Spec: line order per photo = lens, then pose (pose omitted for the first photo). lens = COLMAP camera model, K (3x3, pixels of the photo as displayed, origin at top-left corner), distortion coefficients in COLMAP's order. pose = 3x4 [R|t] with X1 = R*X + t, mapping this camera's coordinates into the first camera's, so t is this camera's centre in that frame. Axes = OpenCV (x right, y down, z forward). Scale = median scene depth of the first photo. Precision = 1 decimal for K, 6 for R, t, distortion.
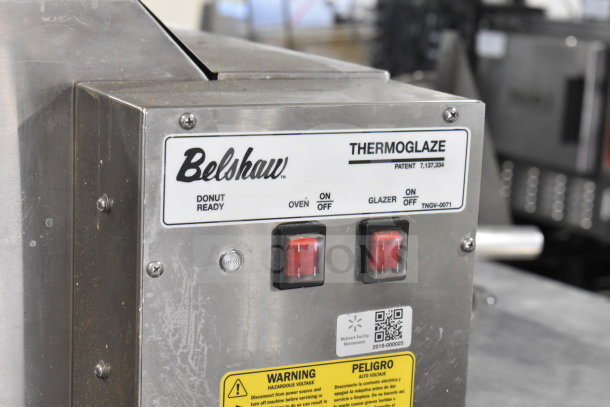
lens RADIAL K [[1393.2, 0, 304.7], [0, 1393.2, 203.9], [0, 0, 1]] dist [-0.039086, 0.000000]
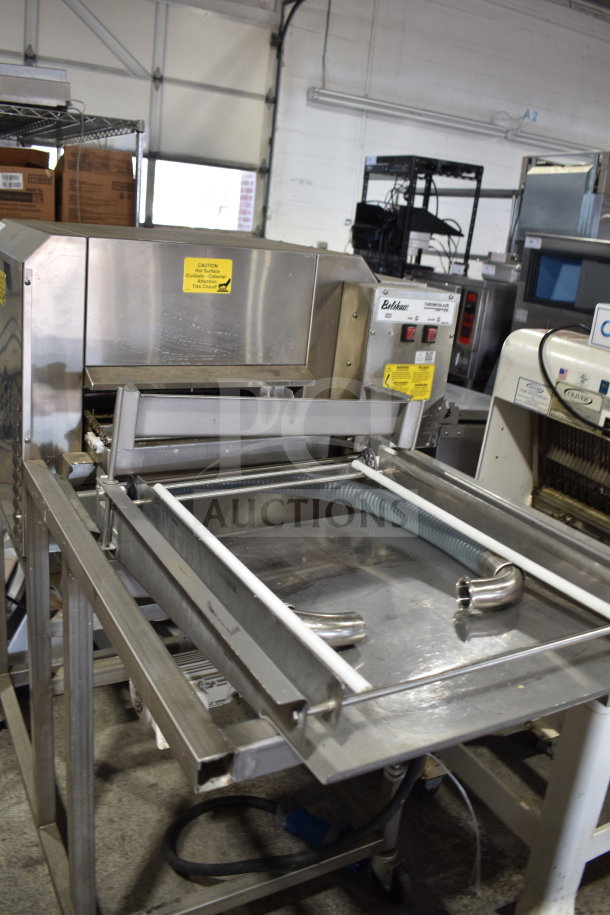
lens RADIAL K [[764.4, 0, 306.6], [0, 764.4, 457.8], [0, 0, 1]] dist [-0.009632, -0.000909]
pose [[0.996995, 0.055298, 0.054252, -0.346592], [-0.061153, 0.991713, 0.112986, 0.145847], [-0.047555, -0.115964, 0.992114, -0.951509]]
